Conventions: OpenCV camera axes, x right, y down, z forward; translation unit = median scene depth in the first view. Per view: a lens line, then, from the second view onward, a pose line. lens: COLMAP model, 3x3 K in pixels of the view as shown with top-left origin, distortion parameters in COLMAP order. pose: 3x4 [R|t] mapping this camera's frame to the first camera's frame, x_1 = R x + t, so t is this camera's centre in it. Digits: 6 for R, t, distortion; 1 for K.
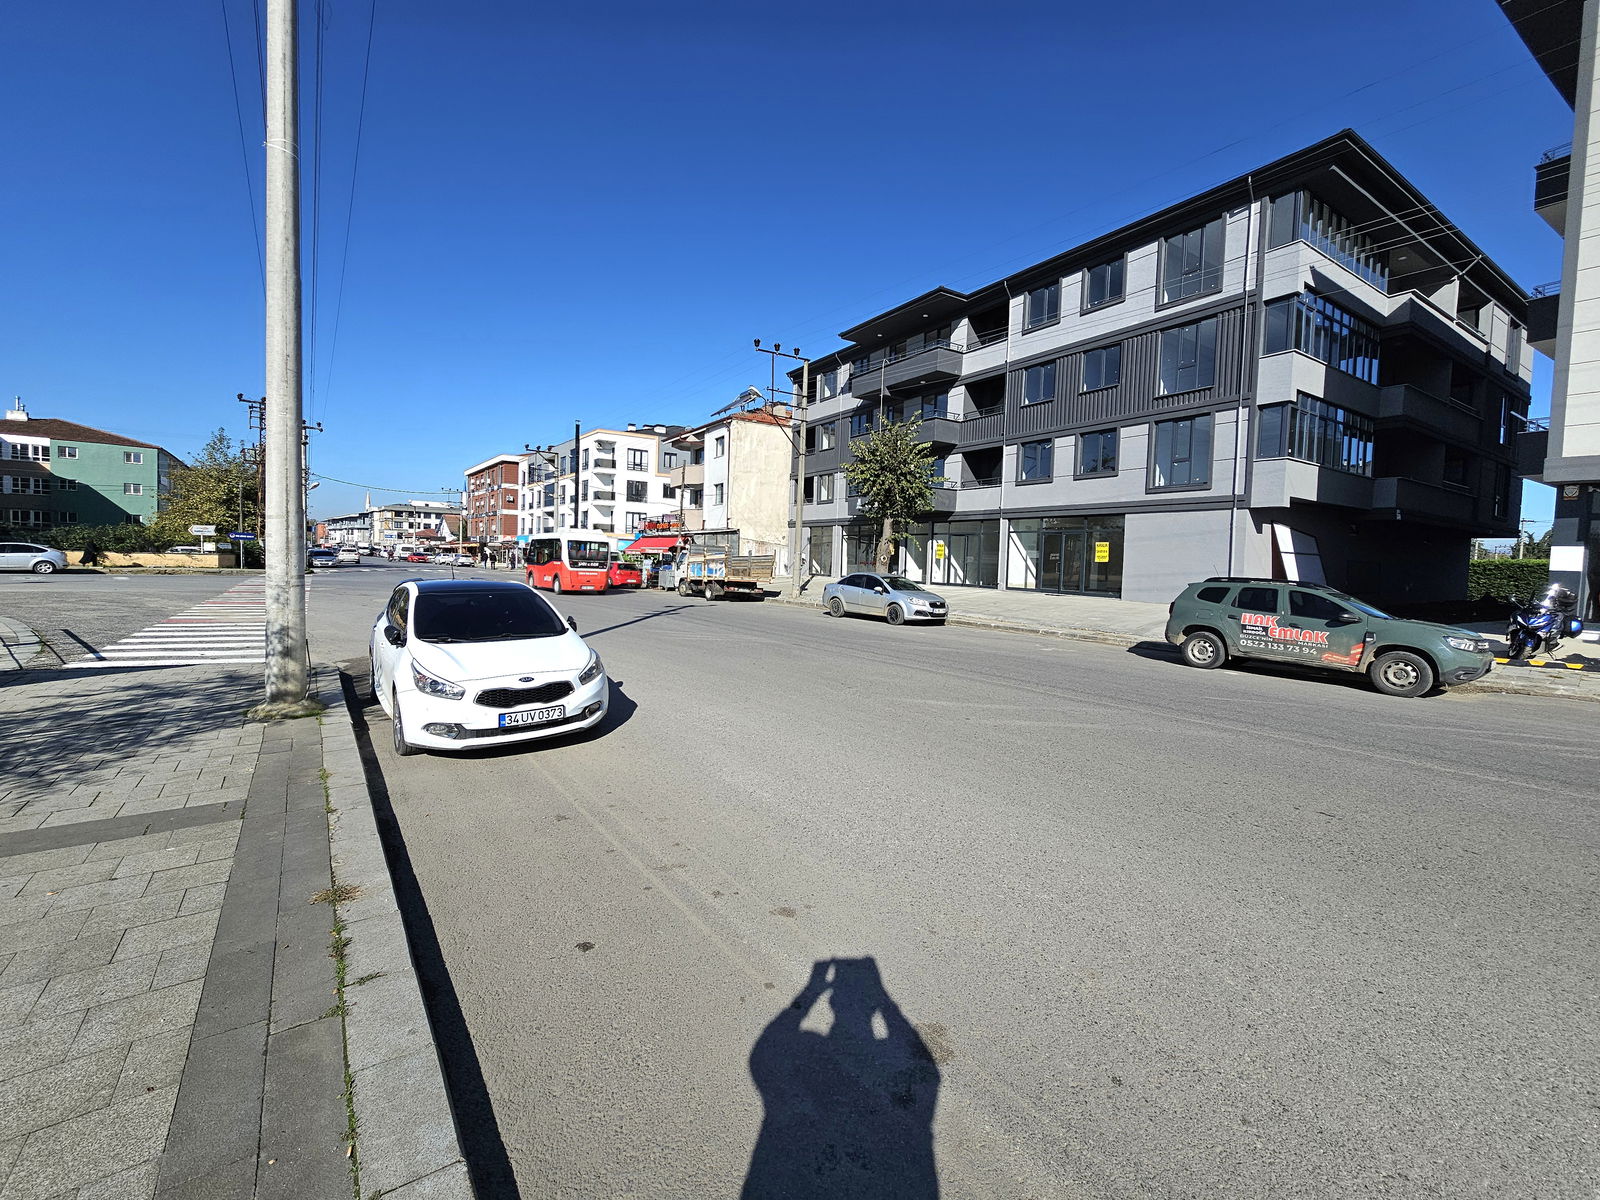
lens RADIAL K [[652.3, 0, 799.2], [0, 652.3, 583.0], [0, 0, 1]] dist [-0.000920, 0.000874]
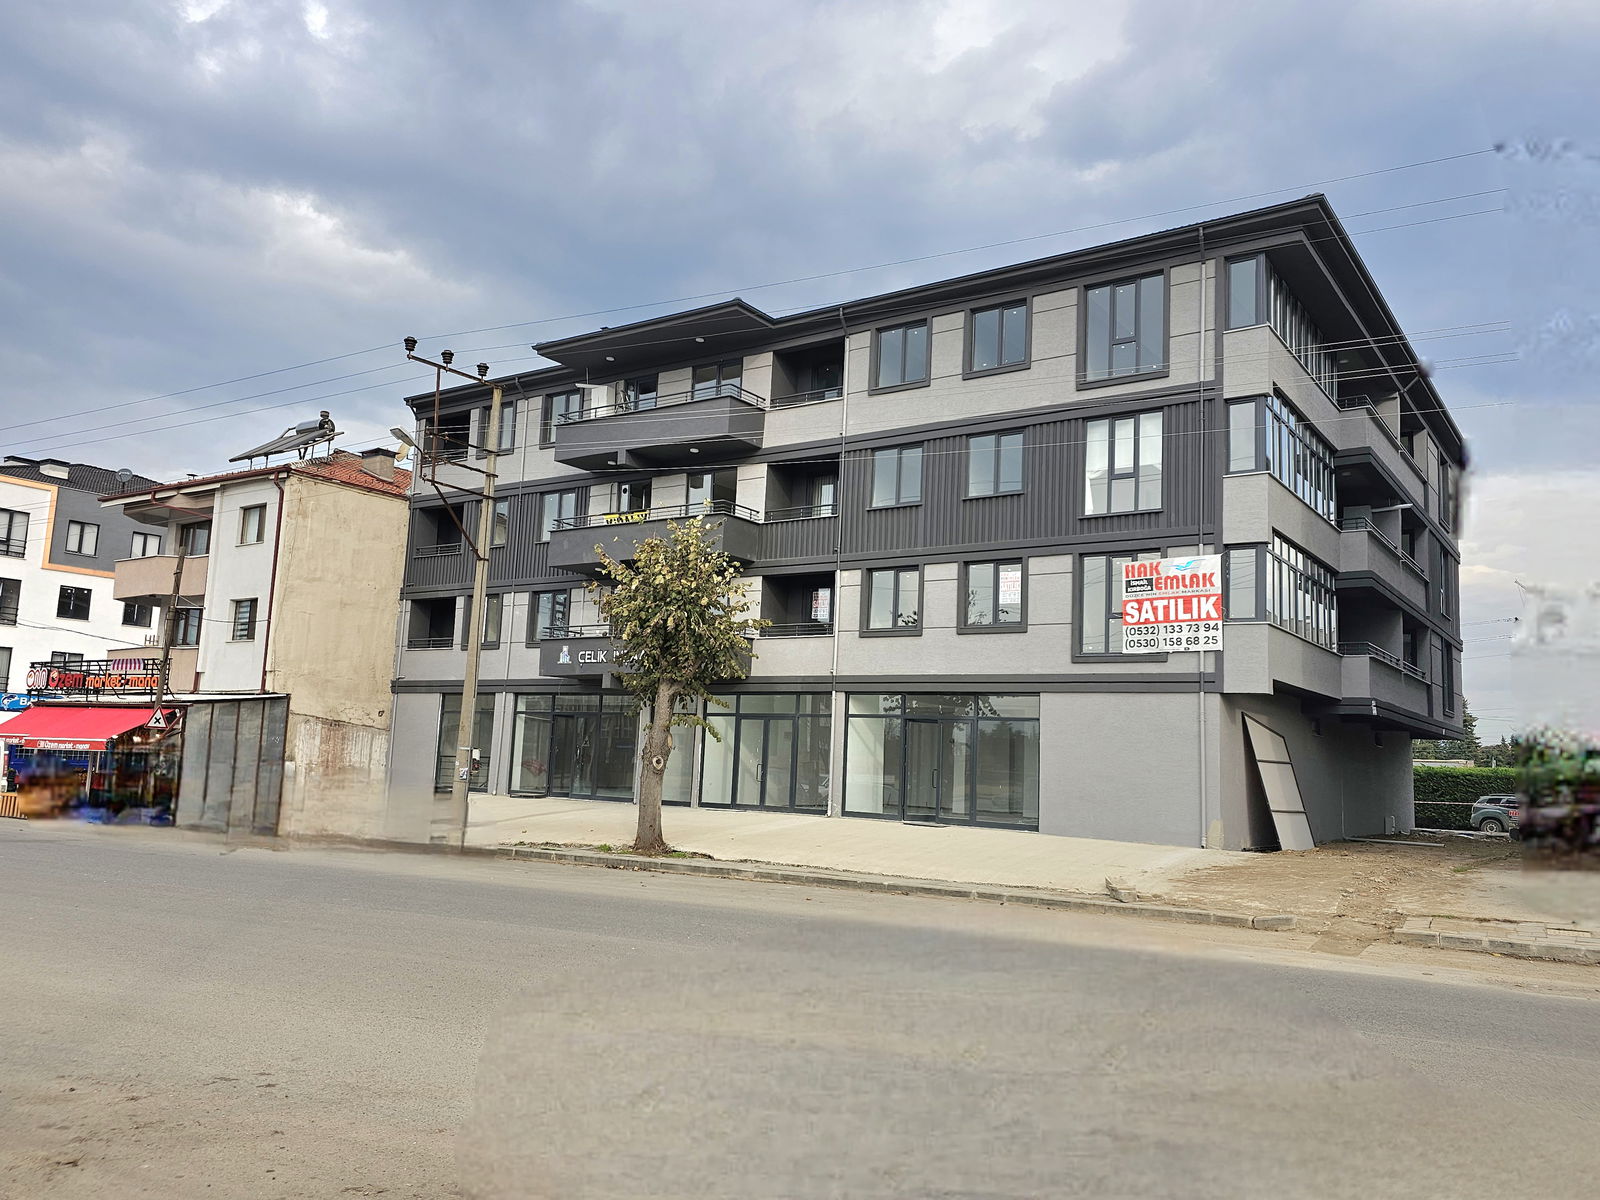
lens RADIAL K [[1220.2, 0, 815.2], [0, 1220.2, 602.8], [0, 0, 1]] dist [0.068820, -0.038773]
pose [[0.920290, 0.057769, 0.386949, -0.146747], [0.003047, 0.987950, -0.154742, -0.010199], [-0.391226, 0.143587, 0.909024, 0.001882]]
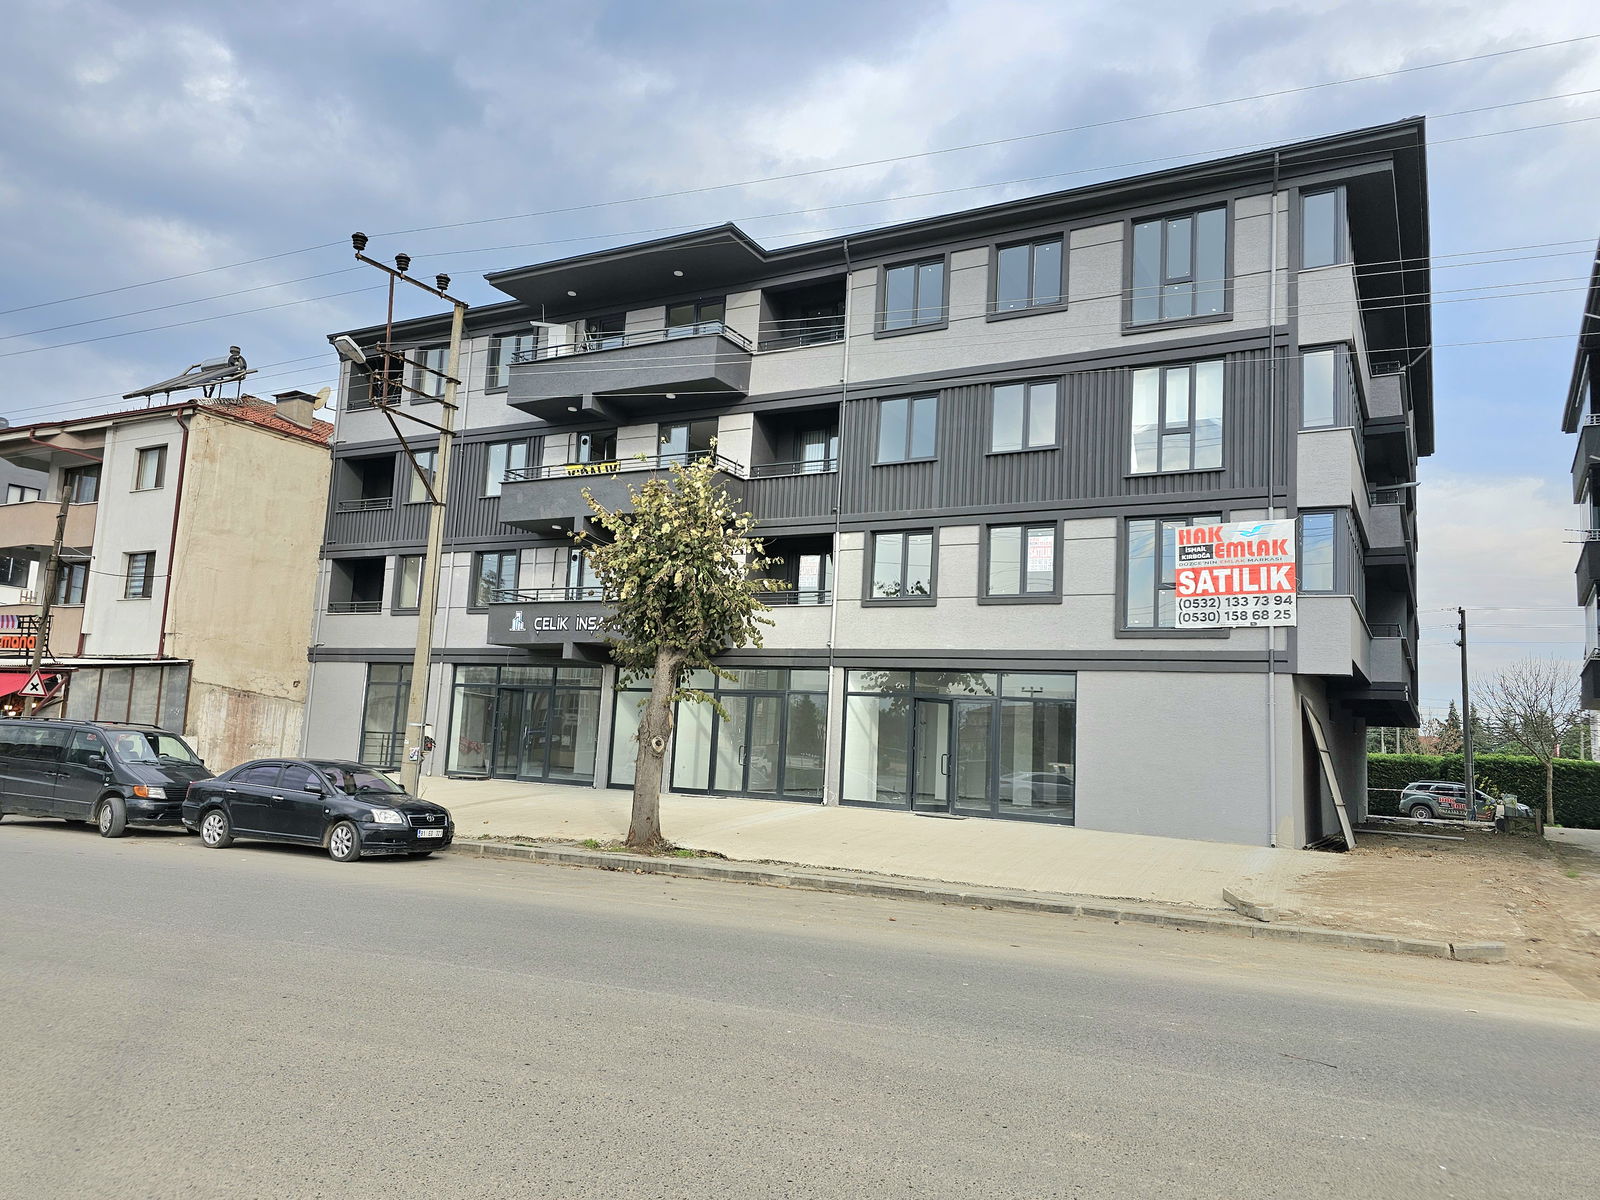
lens RADIAL K [[1134.8, 0, 800.1], [0, 1134.8, 609.7], [0, 0, 1]] dist [0.050133, -0.030272]
pose [[0.876891, 0.072136, 0.475245, -0.164880], [-0.005655, 0.990156, -0.139857, -0.018952], [-0.480655, 0.119952, 0.868667, 0.233979]]
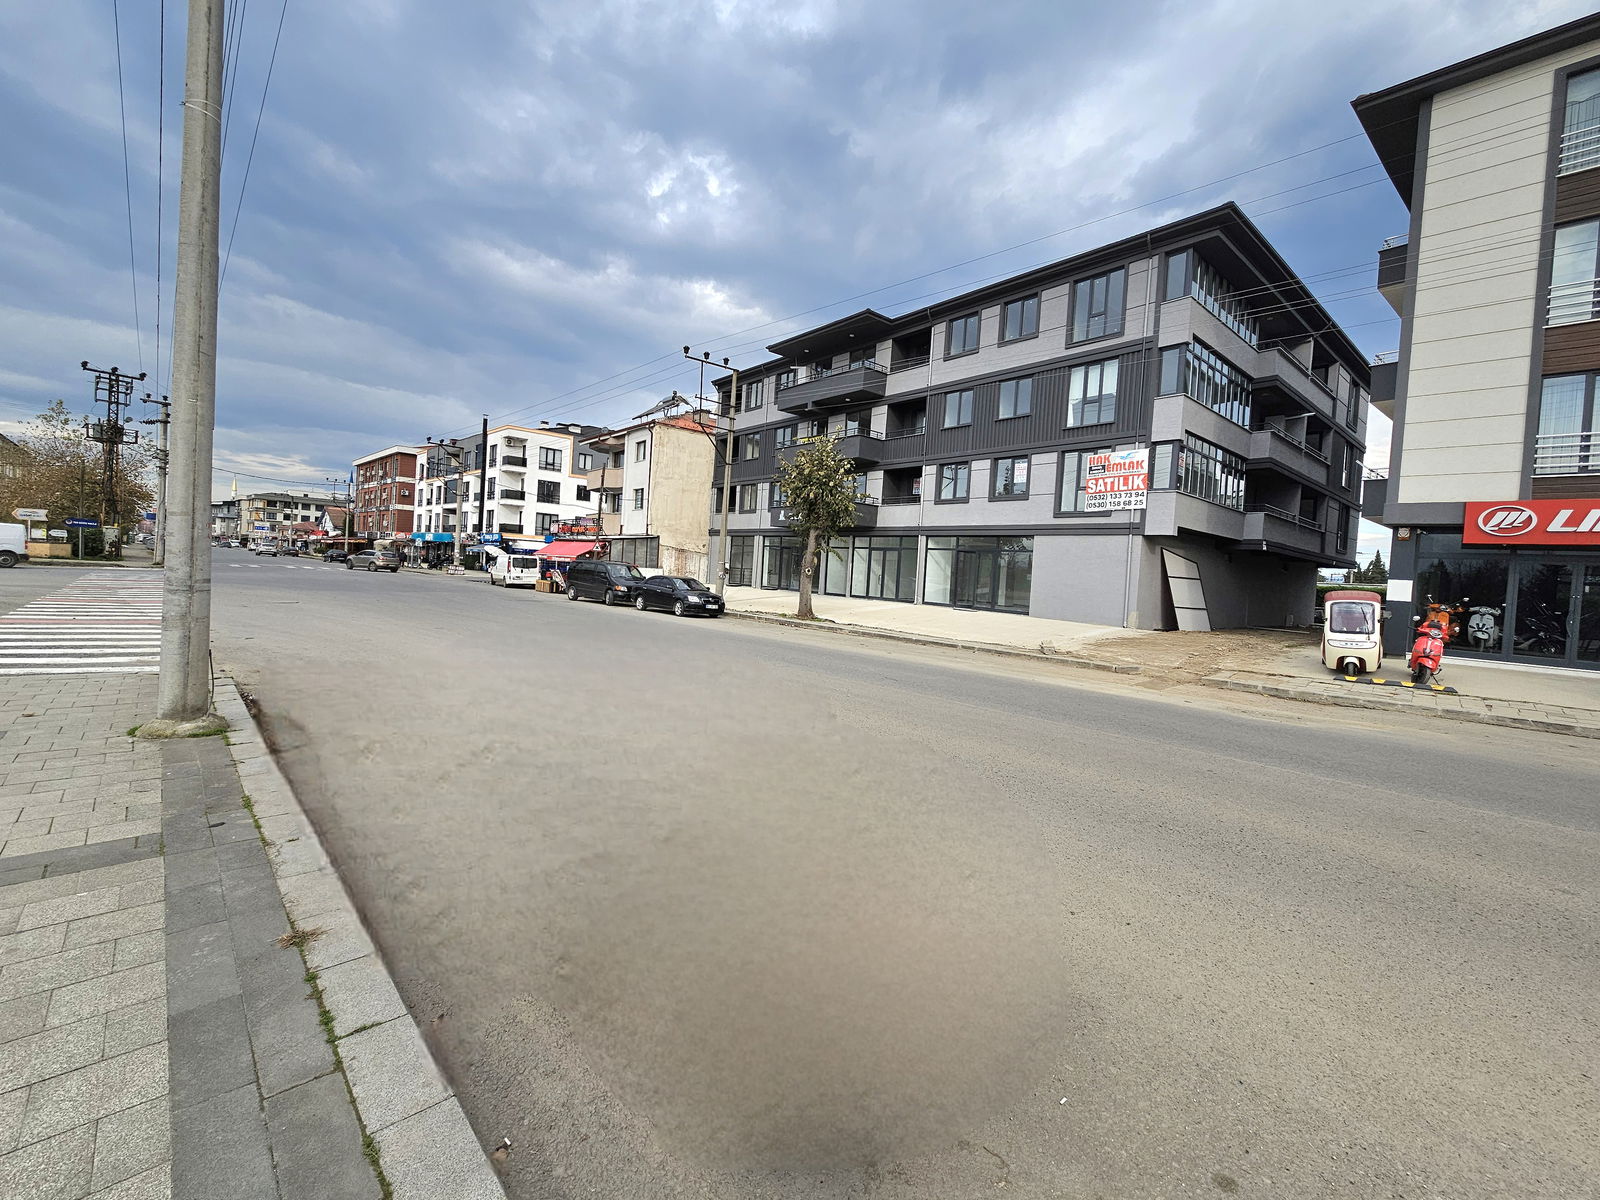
lens RADIAL K [[652.3, 0, 800.1], [0, 652.3, 582.2], [0, 0, 1]] dist [-0.000920, 0.000874]
pose [[0.990592, 0.027298, 0.134098, -0.017791], [-0.025373, 0.999549, -0.016042, -0.003415], [-0.134476, 0.012488, 0.990838, -0.001830]]
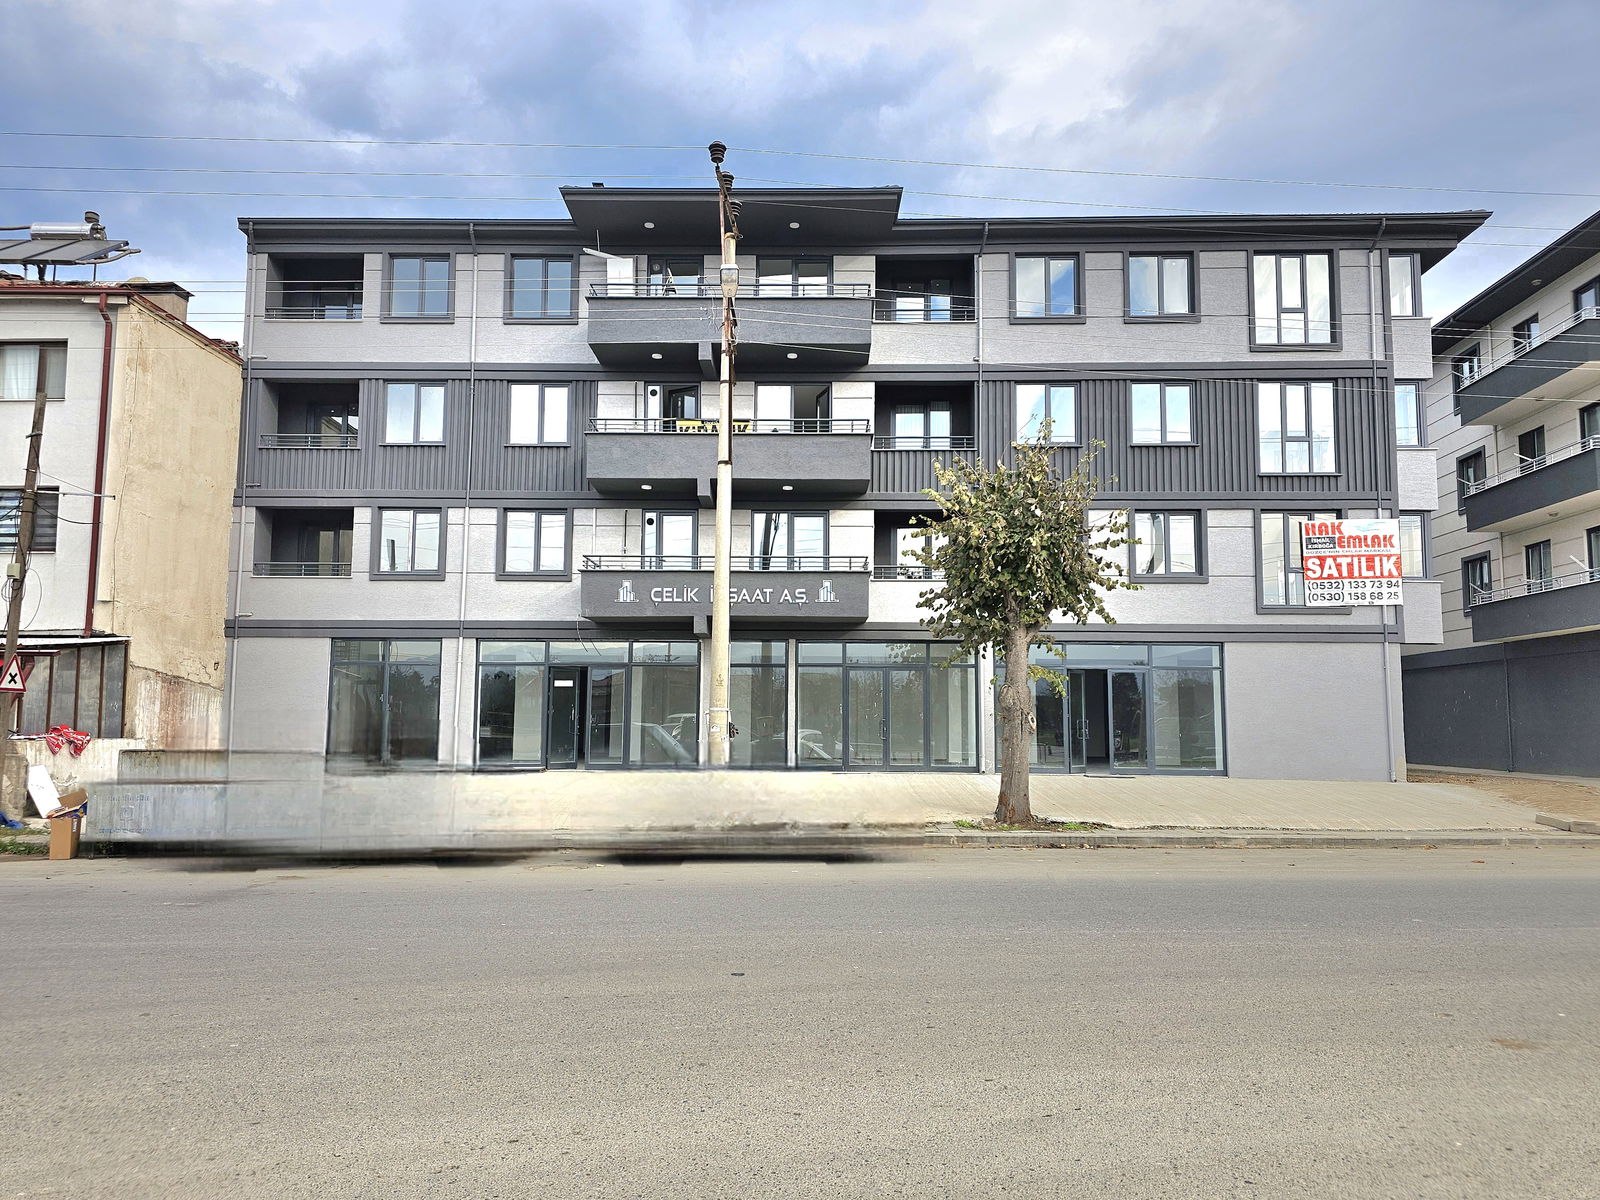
lens RADIAL K [[1134.8, 0, 797.2], [0, 1134.8, 614.5], [0, 0, 1]] dist [0.050133, -0.030272]
pose [[0.549573, 0.057599, 0.833458, -0.616524], [0.042892, 0.994360, -0.097001, -0.039697], [-0.834344, 0.089057, 0.544003, 0.673582]]
